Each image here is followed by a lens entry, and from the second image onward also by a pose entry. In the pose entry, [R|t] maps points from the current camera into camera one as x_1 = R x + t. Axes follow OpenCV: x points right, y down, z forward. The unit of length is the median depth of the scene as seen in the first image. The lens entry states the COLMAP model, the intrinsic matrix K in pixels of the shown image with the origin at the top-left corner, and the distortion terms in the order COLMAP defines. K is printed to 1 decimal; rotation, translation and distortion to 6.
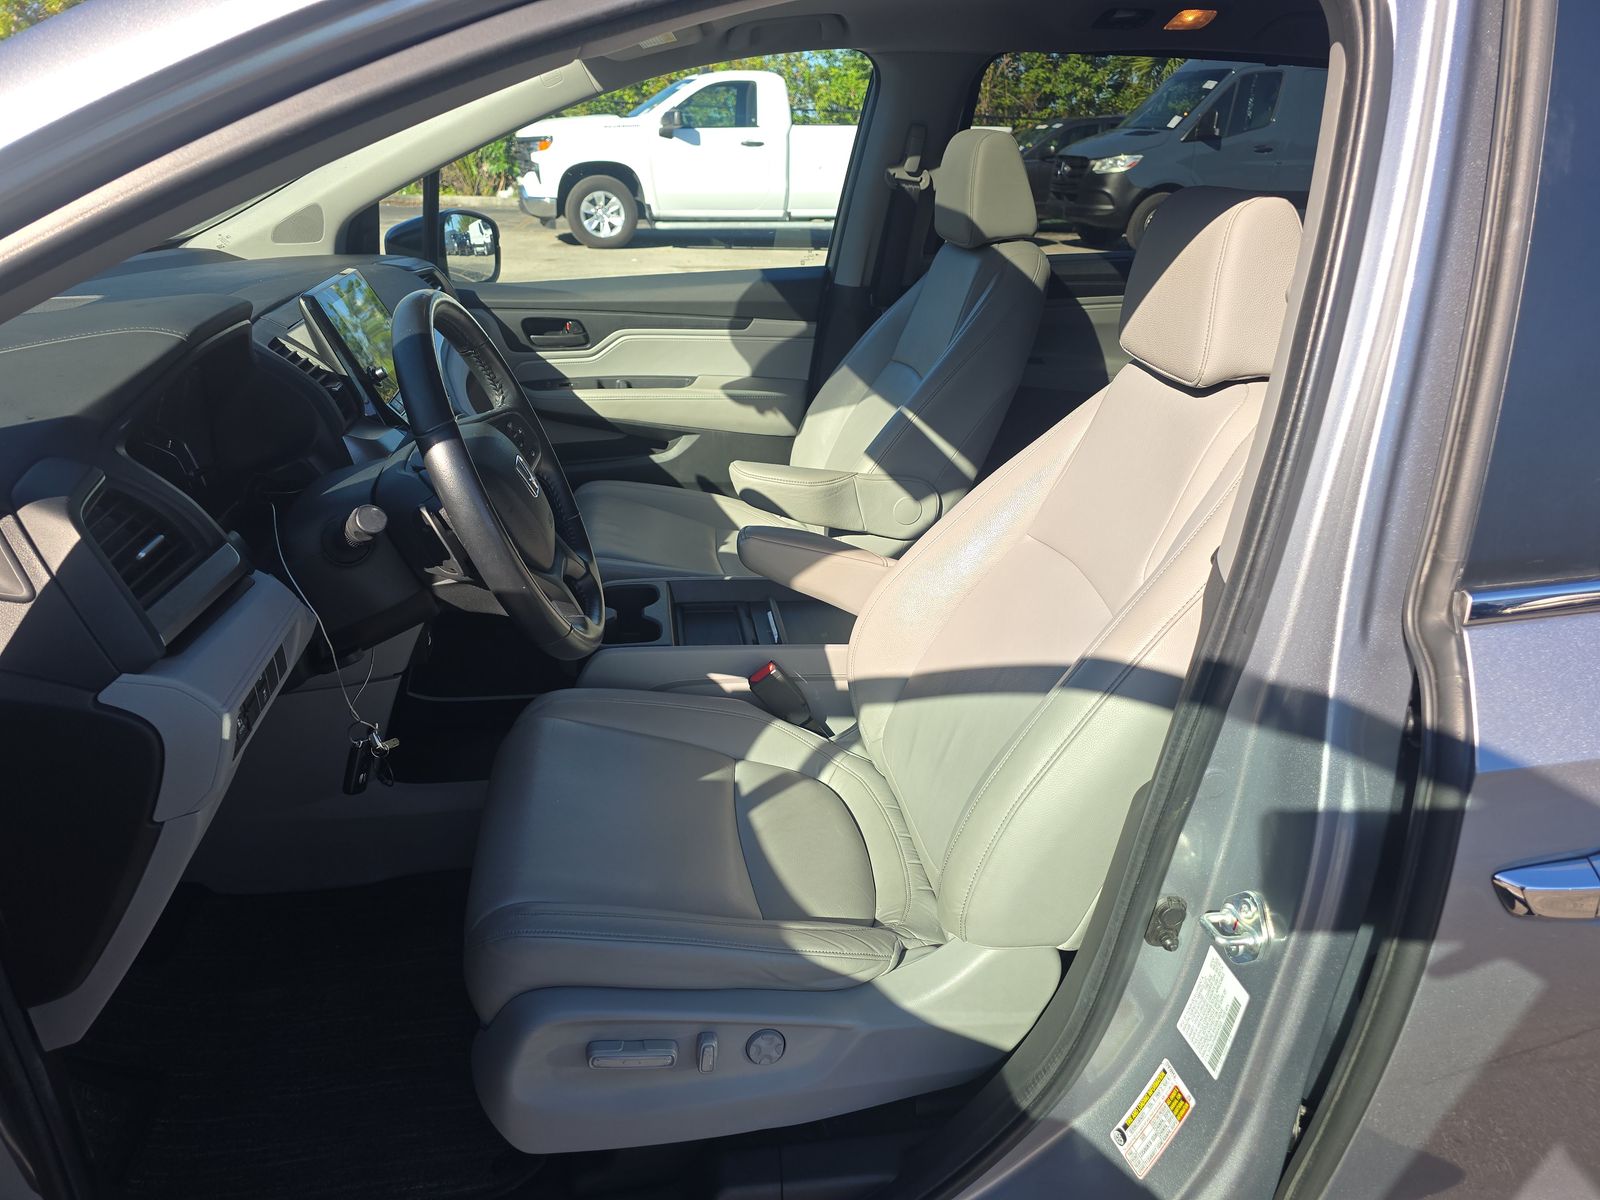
lens RADIAL K [[1077.1, 0, 800.4], [0, 1077.1, 602.6], [0, 0, 1]] dist [0.042478, -0.039002]
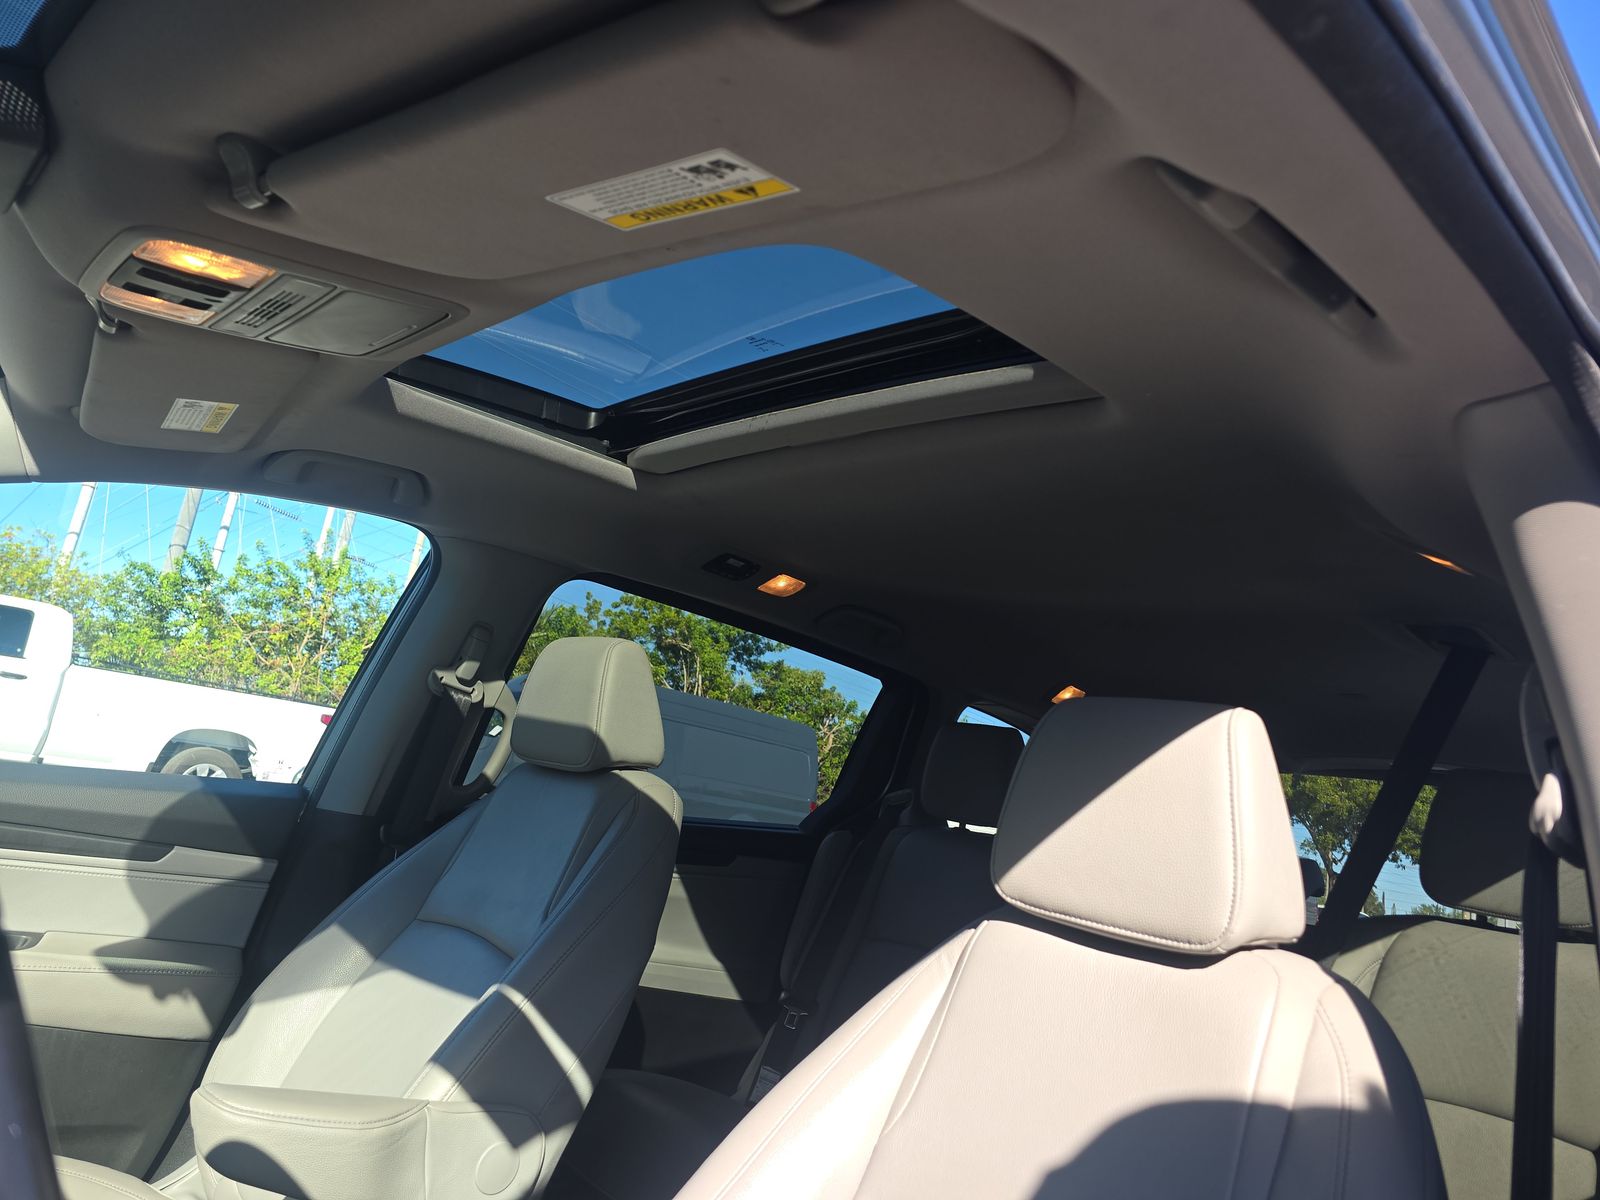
lens RADIAL K [[1077.1, 0, 804.6], [0, 1077.1, 599.4], [0, 0, 1]] dist [0.042478, -0.039002]
pose [[0.806001, 0.222155, 0.548643, -0.135563], [0.094326, 0.866846, -0.489573, -0.037601], [-0.584350, 0.446347, 0.677724, 0.282607]]
